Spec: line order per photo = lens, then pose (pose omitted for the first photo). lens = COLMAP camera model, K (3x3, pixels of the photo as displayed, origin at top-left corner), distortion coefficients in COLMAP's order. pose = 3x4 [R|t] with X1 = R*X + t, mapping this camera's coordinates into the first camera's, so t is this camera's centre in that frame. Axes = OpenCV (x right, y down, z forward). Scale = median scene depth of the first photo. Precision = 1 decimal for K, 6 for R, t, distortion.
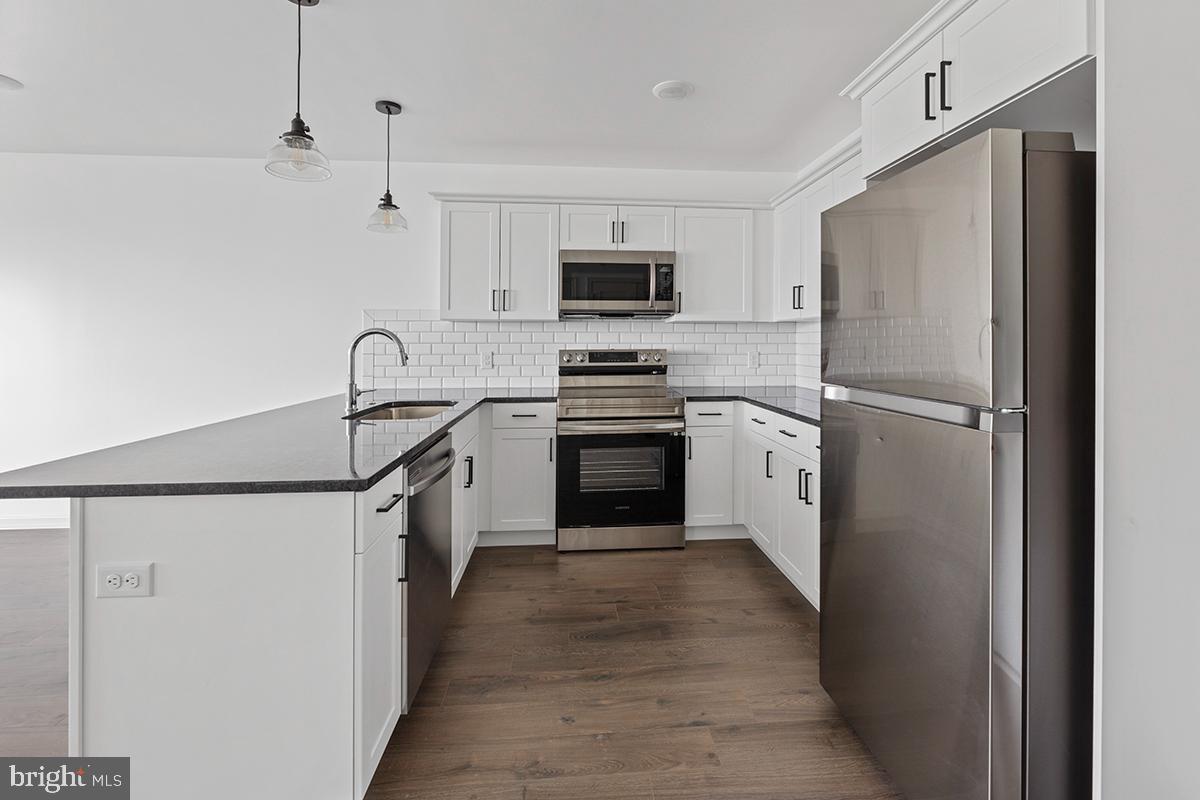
lens RADIAL K [[520.5, 0, 612.1], [0, 520.5, 343.3], [0, 0, 1]] dist [-0.003636, -0.000335]
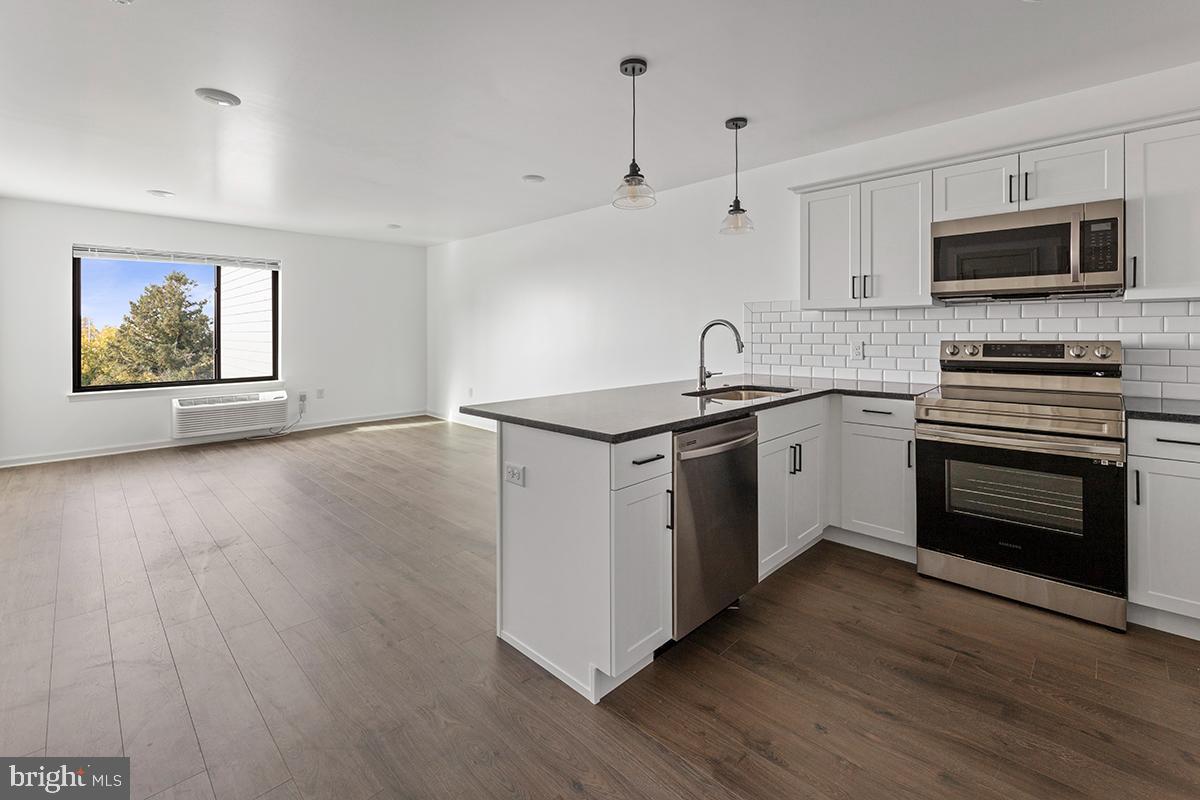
lens RADIAL K [[520.5, 0, 611.1], [0, 520.5, 333.6], [0, 0, 1]] dist [-0.003636, -0.000335]
pose [[0.659826, -0.001291, -0.751417, 0.230155], [0.001255, 0.999999, -0.000616, 0.001645], [0.751417, -0.000536, 0.659827, 0.052450]]
